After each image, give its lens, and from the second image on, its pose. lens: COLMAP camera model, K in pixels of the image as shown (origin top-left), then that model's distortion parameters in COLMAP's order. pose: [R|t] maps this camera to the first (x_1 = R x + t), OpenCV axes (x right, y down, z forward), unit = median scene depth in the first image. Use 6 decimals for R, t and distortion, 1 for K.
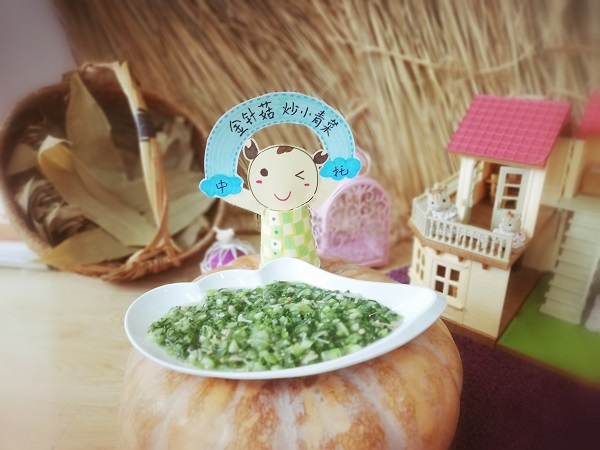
lens RADIAL K [[458.6, 0, 300.2], [0, 458.6, 223.8], [0, 0, 1]] dist [-0.000047, 0.000034]
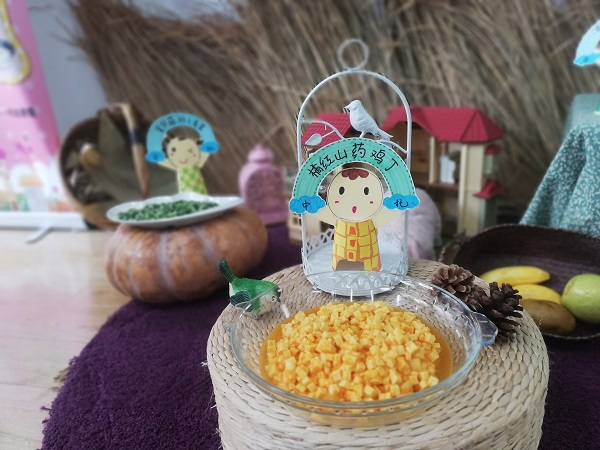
lens RADIAL K [[458.6, 0, 299.9], [0, 458.6, 225.8], [0, 0, 1]] dist [-0.000047, 0.000034]
pose [[0.993786, -0.016996, -0.110001, 0.730163], [0.009597, 0.997676, -0.067452, 0.389581], [0.110892, 0.065978, 0.991640, -1.028337]]
